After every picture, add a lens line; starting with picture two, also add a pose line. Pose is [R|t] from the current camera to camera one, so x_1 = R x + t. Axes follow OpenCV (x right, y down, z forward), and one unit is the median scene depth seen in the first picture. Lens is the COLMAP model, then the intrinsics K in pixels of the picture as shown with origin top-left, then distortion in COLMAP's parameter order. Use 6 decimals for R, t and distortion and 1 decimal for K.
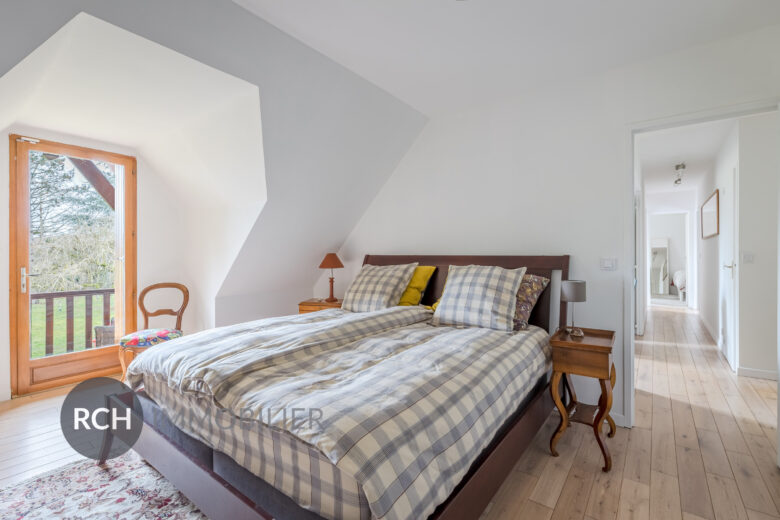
lens RADIAL K [[346.8, 0, 389.5], [0, 346.8, 257.2], [0, 0, 1]] dist [-0.001940, -0.000256]
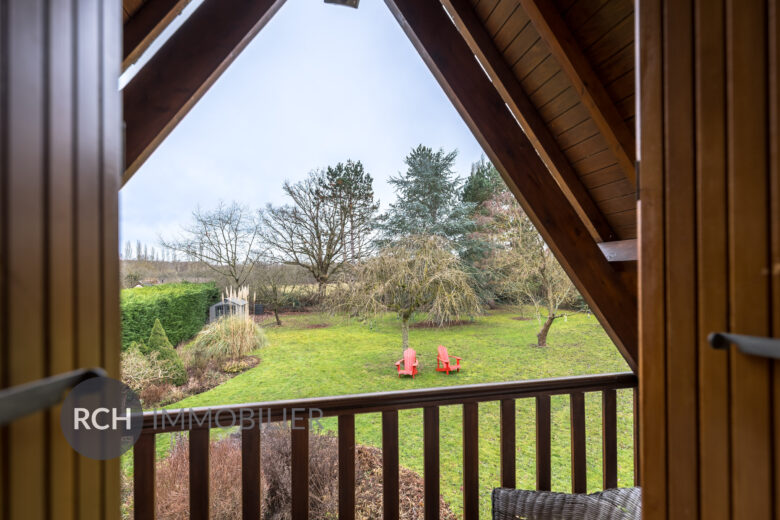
lens RADIAL K [[346.8, 0, 388.8], [0, 346.8, 274.3], [0, 0, 1]] dist [-0.001940, -0.000256]
pose [[0.757512, -0.009875, -0.652746, -0.153276], [0.008442, 0.999950, -0.005331, -0.004053], [0.652766, -0.001472, 0.757558, 0.163096]]
